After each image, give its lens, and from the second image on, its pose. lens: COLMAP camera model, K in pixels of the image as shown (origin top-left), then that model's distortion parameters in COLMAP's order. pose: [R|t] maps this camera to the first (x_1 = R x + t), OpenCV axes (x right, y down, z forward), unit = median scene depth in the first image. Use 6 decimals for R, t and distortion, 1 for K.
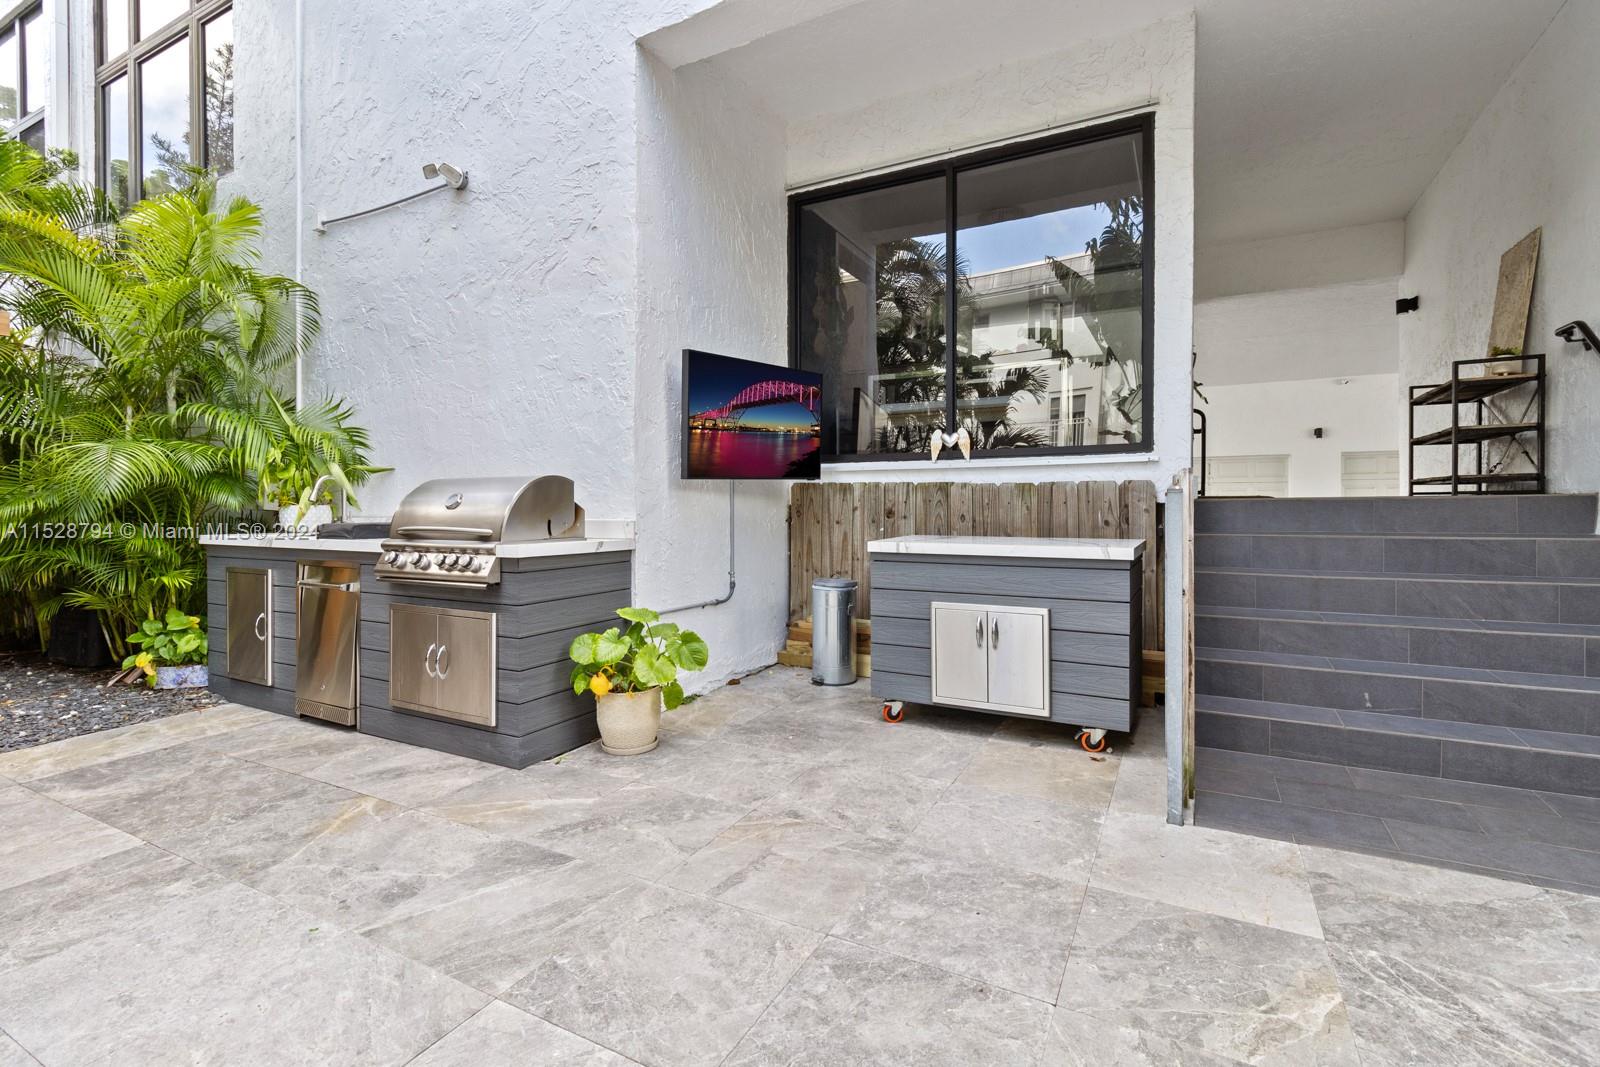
lens RADIAL K [[744.4, 0, 796.2], [0, 744.4, 513.2], [0, 0, 1]] dist [0.002969, 0.001386]
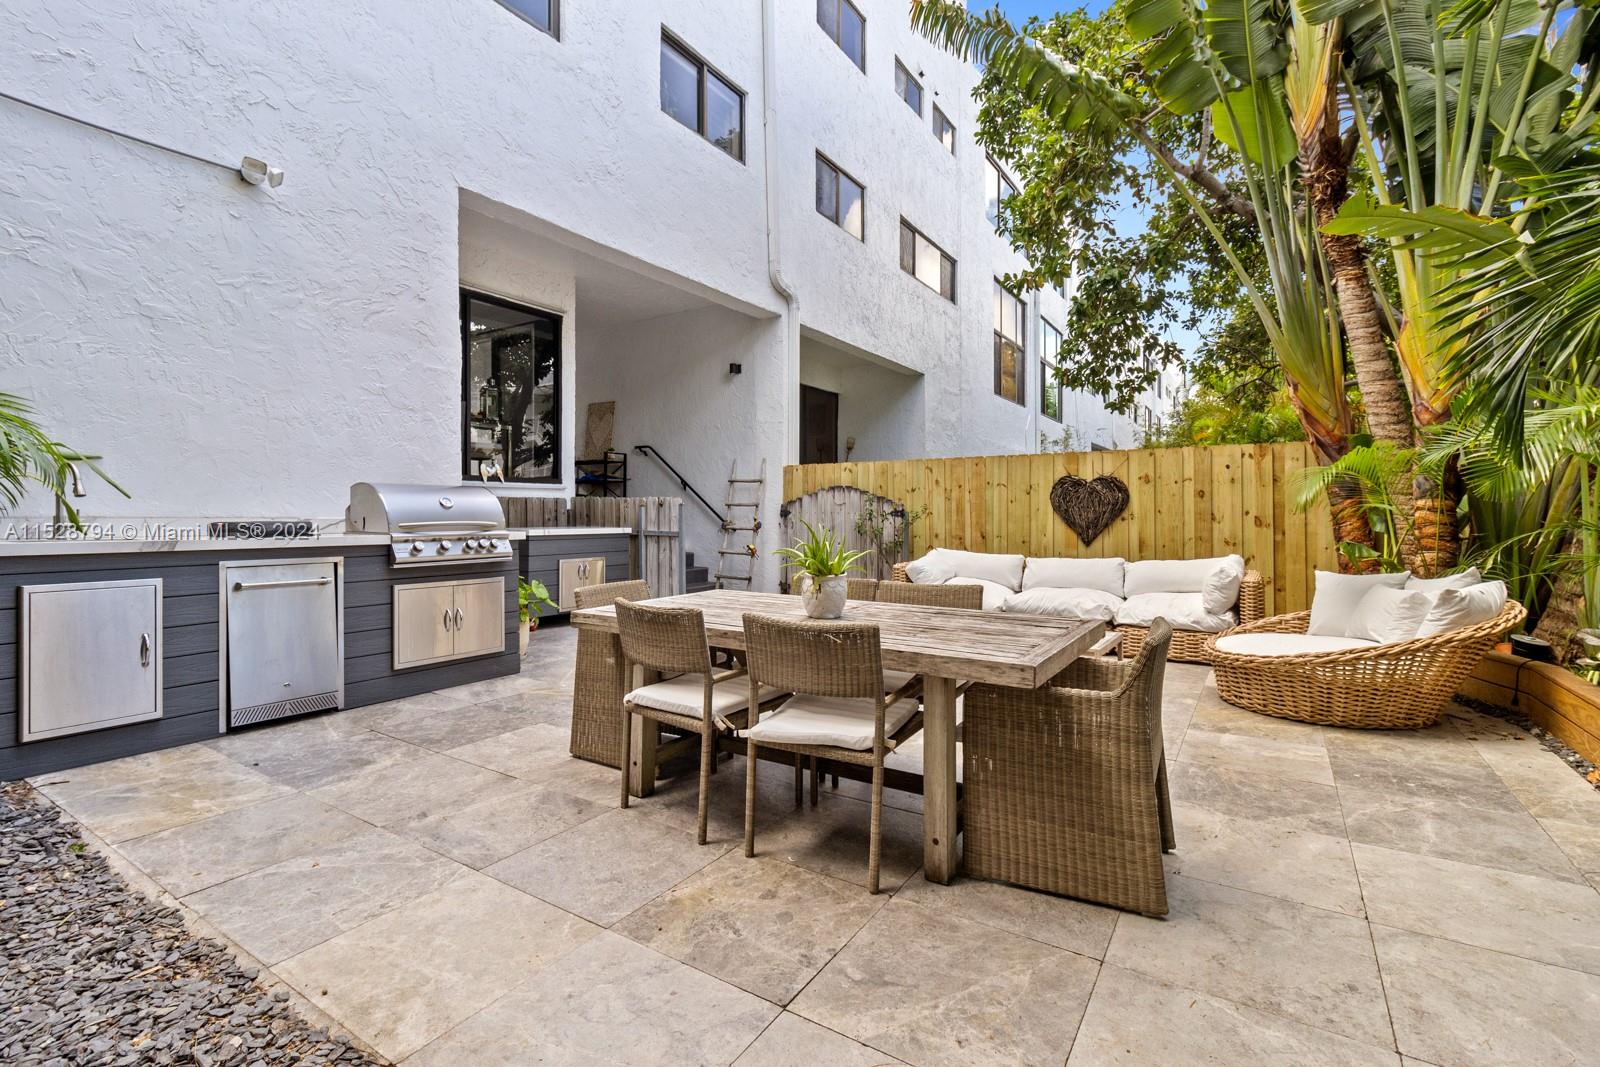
lens RADIAL K [[744.4, 0, 800.6], [0, 744.4, 520.2], [0, 0, 1]] dist [0.002969, 0.001386]
pose [[0.066148, -0.004917, 0.997798, -2.019400], [0.006738, 0.999967, 0.004481, 0.015157], [-0.997787, 0.006427, 0.066179, 0.307793]]
